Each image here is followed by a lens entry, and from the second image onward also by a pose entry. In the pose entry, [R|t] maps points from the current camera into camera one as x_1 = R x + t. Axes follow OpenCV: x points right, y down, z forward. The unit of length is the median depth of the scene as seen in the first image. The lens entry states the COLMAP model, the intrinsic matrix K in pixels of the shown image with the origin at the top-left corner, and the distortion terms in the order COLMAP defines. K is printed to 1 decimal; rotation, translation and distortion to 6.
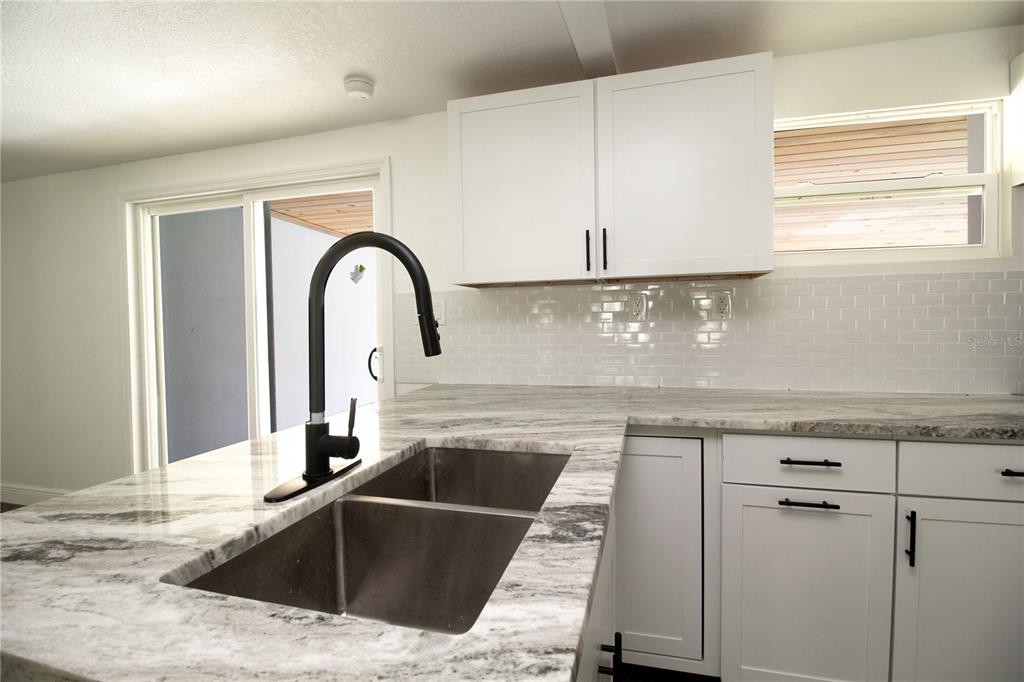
lens RADIAL K [[474.2, 0, 515.0], [0, 474.2, 335.2], [0, 0, 1]] dist [-0.010483, -0.000701]
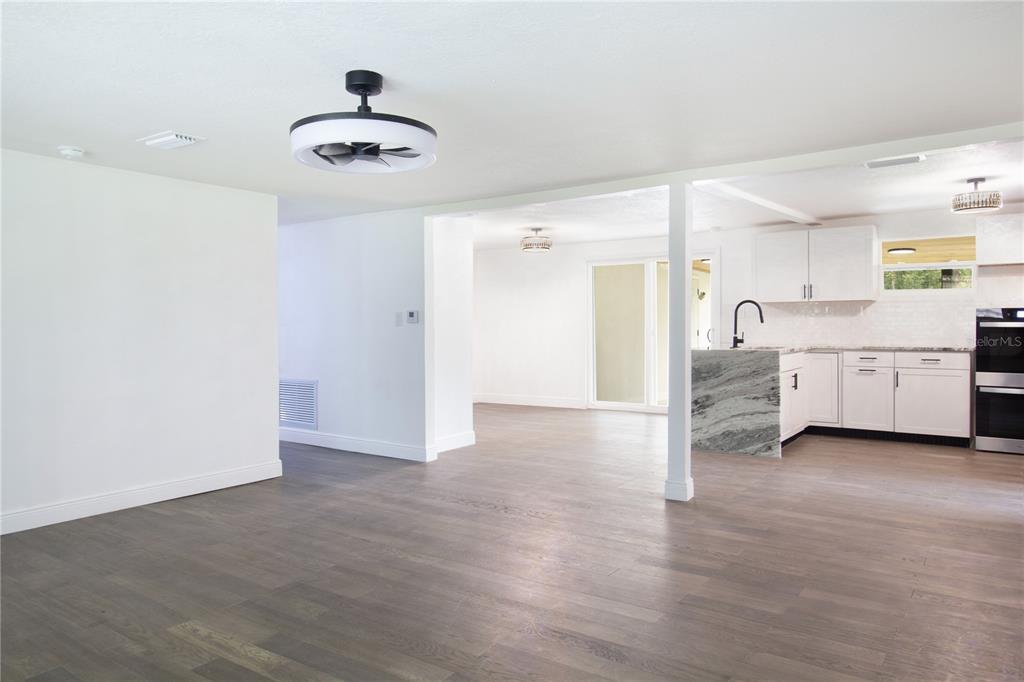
lens RADIAL K [[705.8, 0, 512.0], [0, 705.8, 341.0], [0, 0, 1]] dist [0.006281, 0.000633]
pose [[0.941853, 0.019479, -0.335460, -0.068703], [-0.018200, 0.999810, 0.006957, 0.115610], [0.335531, -0.000448, 0.942029, -3.539645]]
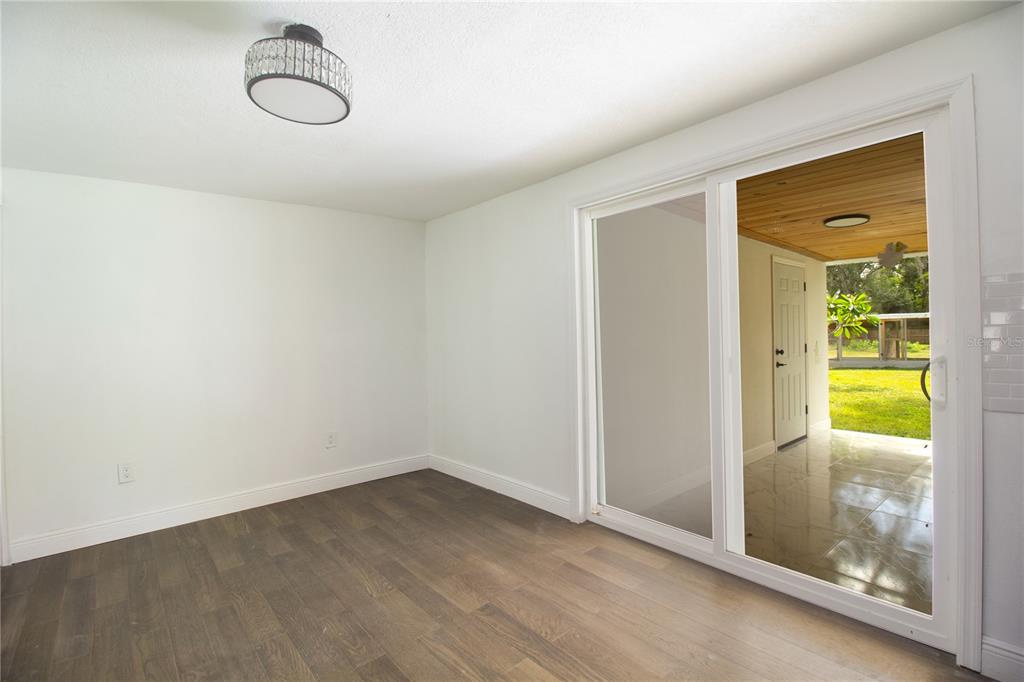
lens RADIAL K [[474.2, 0, 515.0], [0, 474.2, 335.2], [0, 0, 1]] dist [-0.010483, -0.000701]
pose [[0.829935, 0.003165, -0.557851, -0.581579], [-0.010714, 0.999890, -0.010266, 0.009523], [0.557757, 0.014496, 0.829878, 0.126215]]
